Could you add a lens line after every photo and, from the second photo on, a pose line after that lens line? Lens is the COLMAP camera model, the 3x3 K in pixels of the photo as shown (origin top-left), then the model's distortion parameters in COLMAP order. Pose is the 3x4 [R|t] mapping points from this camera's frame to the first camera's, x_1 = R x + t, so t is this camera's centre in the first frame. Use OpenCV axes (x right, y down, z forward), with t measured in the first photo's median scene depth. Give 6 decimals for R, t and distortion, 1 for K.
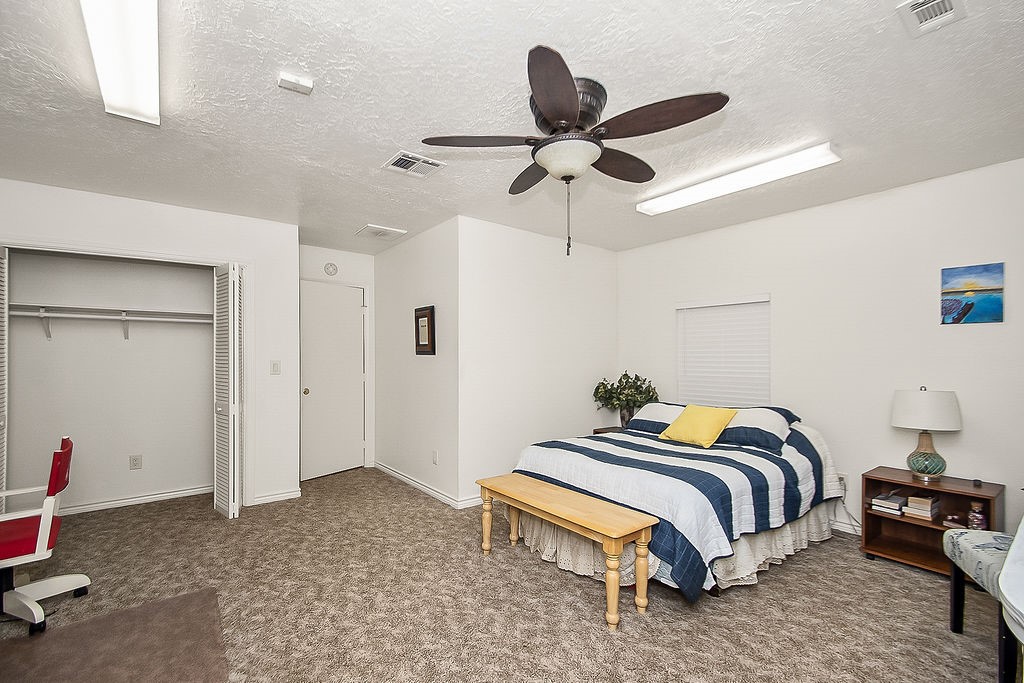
lens RADIAL K [[441.4, 0, 514.3], [0, 441.4, 352.8], [0, 0, 1]] dist [0.033428, -0.020552]
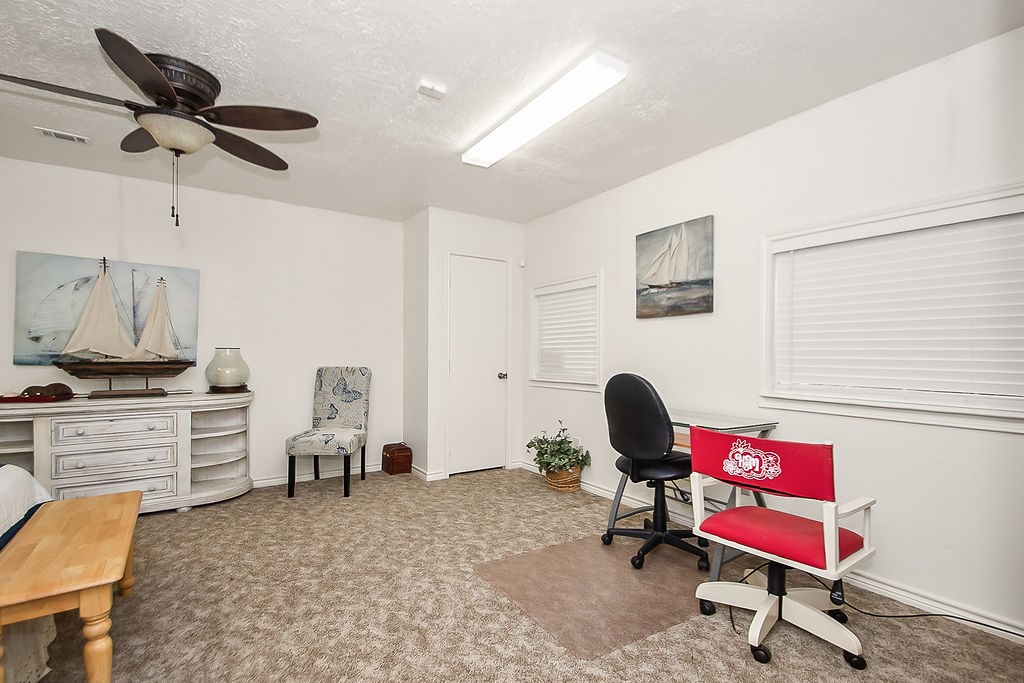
lens RADIAL K [[466.2, 0, 524.3], [0, 466.2, 349.7], [0, 0, 1]] dist [0.001588, -0.001164]
pose [[-0.998359, -0.002203, 0.057216, -0.552449], [-0.002784, 0.999945, -0.010076, 0.058629], [-0.057191, -0.010219, -0.998311, 1.510854]]
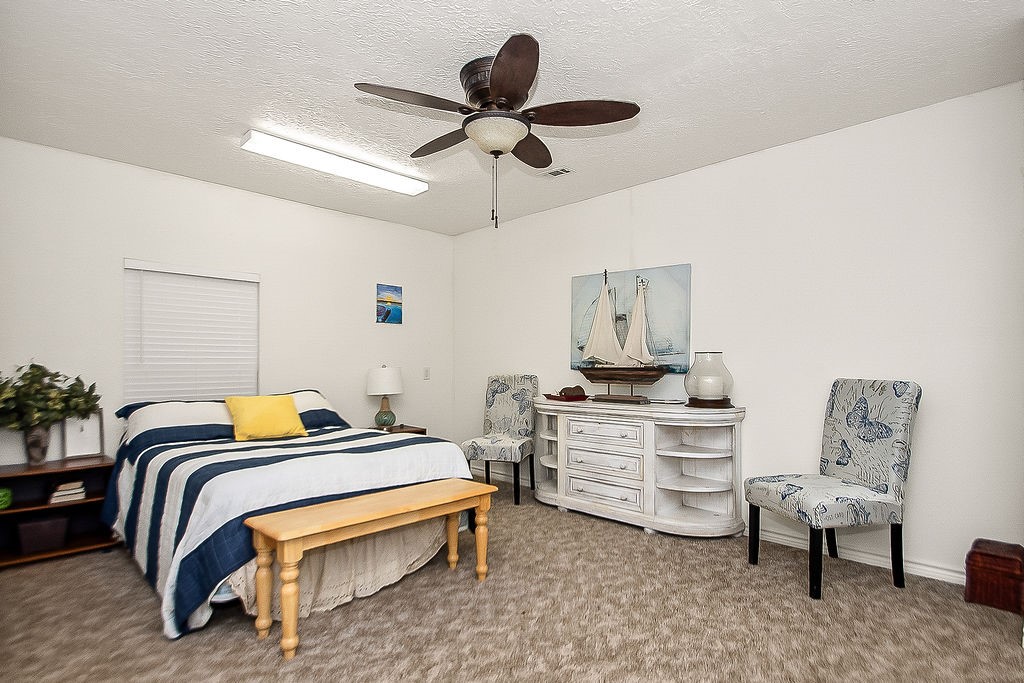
lens RADIAL K [[529.6, 0, 507.5], [0, 529.6, 358.6], [0, 0, 1]] dist [0.000434, -0.000715]
pose [[-0.114695, 0.010970, 0.993340, -0.809295], [-0.002954, 0.999931, -0.011384, 0.073131], [-0.993396, -0.004240, -0.114655, 0.824596]]
